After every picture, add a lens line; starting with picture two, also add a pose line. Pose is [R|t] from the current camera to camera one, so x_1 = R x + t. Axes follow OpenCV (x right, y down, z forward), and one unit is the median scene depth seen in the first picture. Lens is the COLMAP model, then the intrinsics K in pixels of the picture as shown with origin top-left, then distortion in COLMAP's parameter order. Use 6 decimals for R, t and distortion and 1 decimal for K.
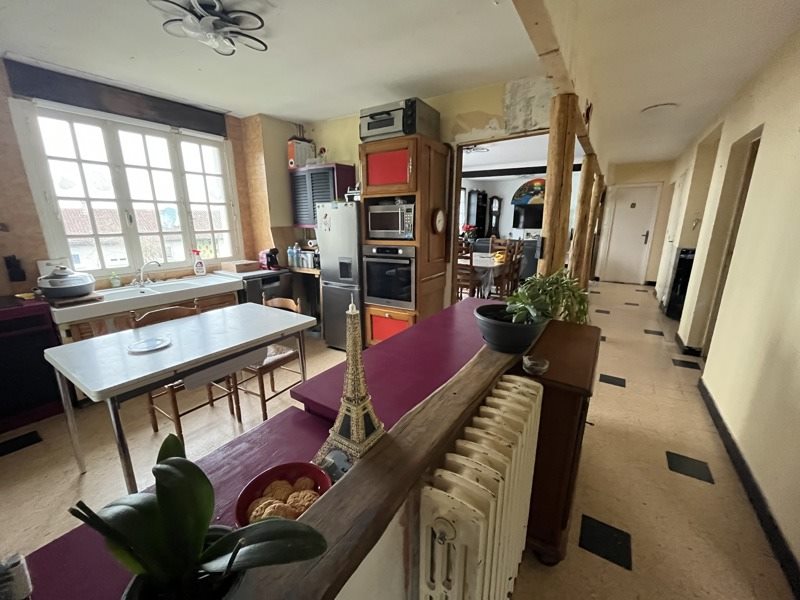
lens RADIAL K [[321.7, 0, 399.1], [0, 321.7, 300.0], [0, 0, 1]] dist [-0.002378, -0.000260]
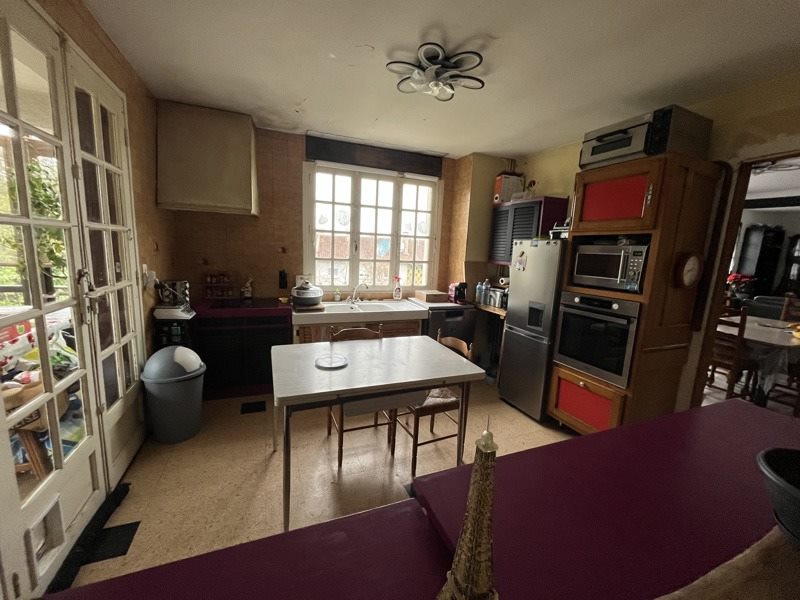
lens RADIAL K [[321.7, 0, 399.1], [0, 321.7, 300.0], [0, 0, 1]] dist [-0.002378, -0.000260]
pose [[0.821878, 0.133954, -0.553691, 0.002876], [-0.186277, 0.981723, -0.038994, -0.040603], [0.538347, 0.135188, 0.831809, 0.097637]]
